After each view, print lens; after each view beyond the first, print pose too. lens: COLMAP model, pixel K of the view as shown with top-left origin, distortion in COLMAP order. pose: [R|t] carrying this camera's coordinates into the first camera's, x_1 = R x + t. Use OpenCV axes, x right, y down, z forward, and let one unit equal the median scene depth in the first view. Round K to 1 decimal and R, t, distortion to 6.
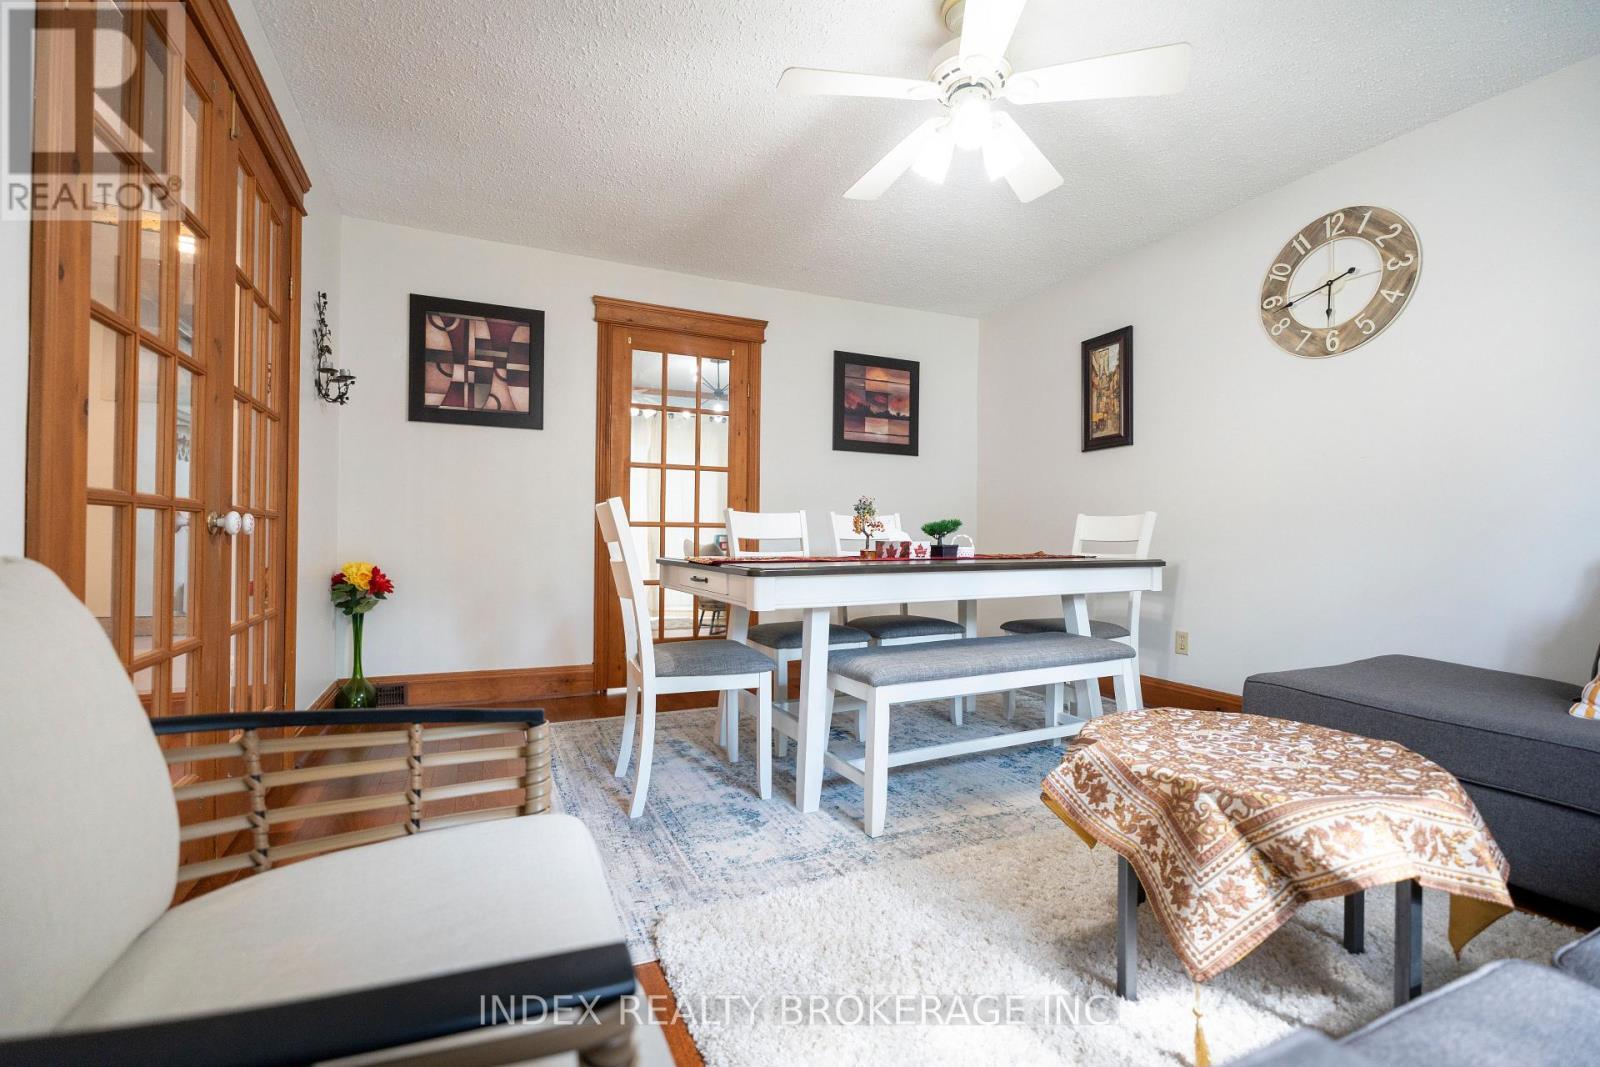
lens RADIAL K [[730.3, 0, 787.5], [0, 730.3, 534.9], [0, 0, 1]] dist [-0.012358, -0.001425]
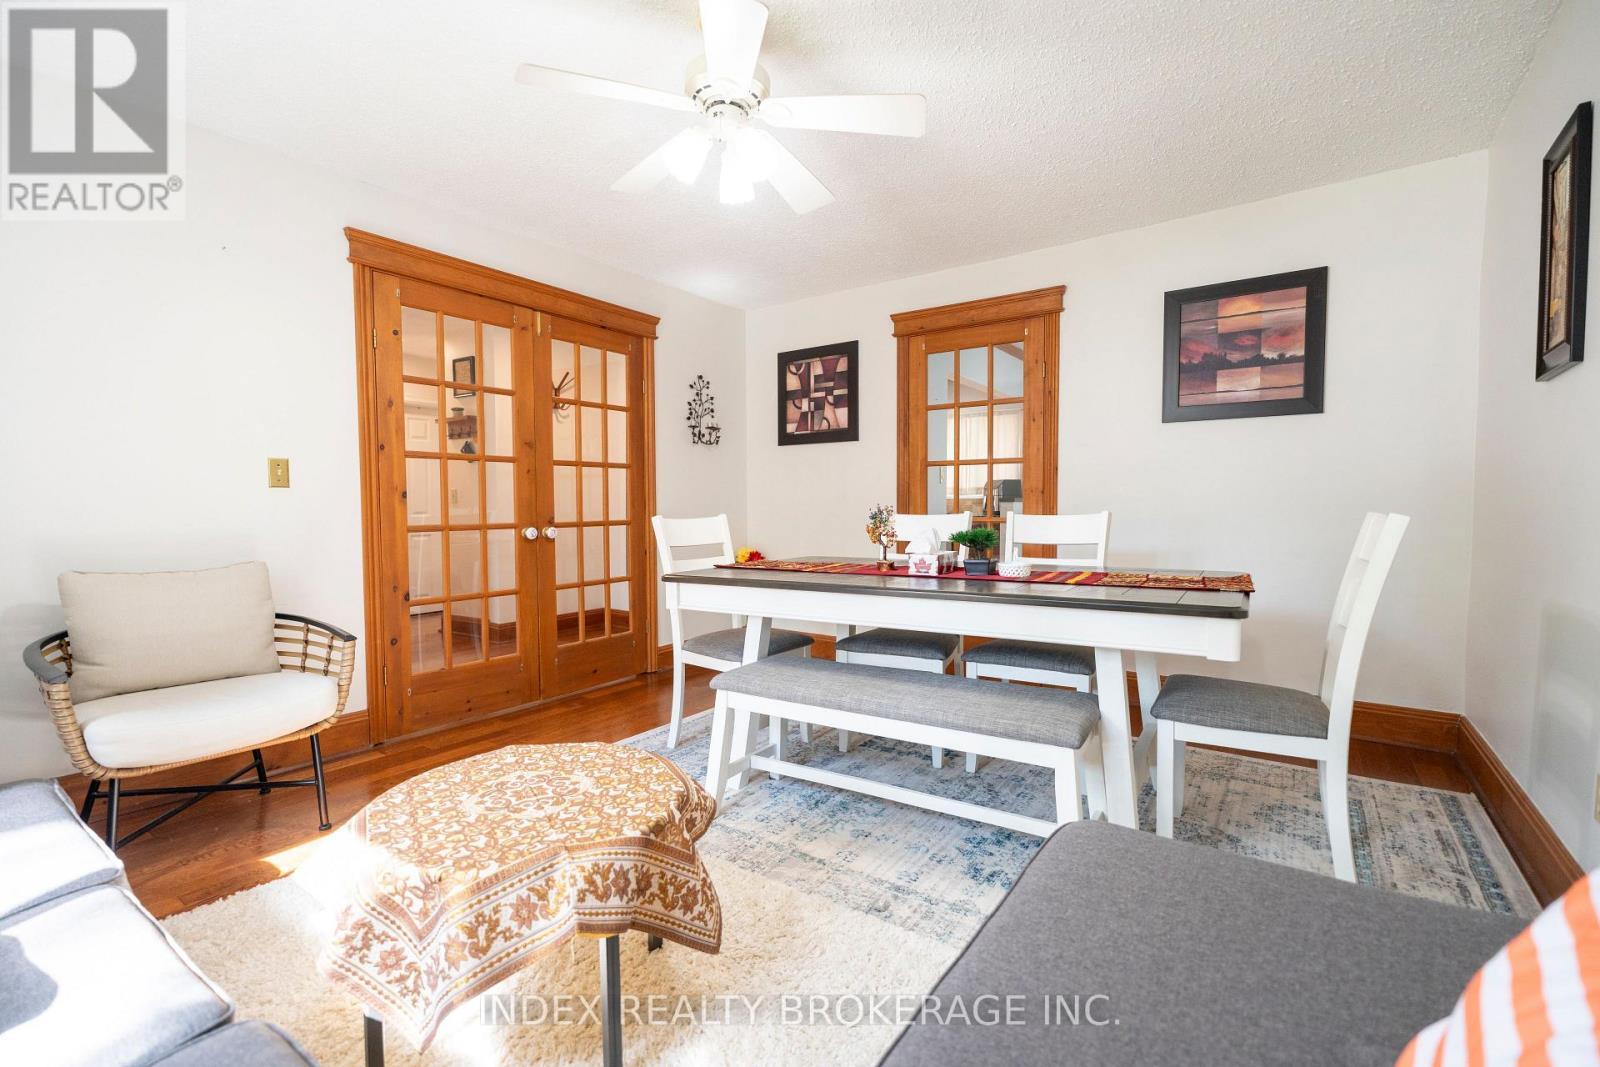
lens RADIAL K [[736.5, 0, 799.6], [0, 736.5, 526.0], [0, 0, 1]] dist [0.001748, -0.000063]
pose [[0.477905, 0.017100, -0.878245, 0.679105], [0.015179, 0.999500, 0.027721, -0.040207], [0.878281, -0.026579, 0.477406, 0.338494]]
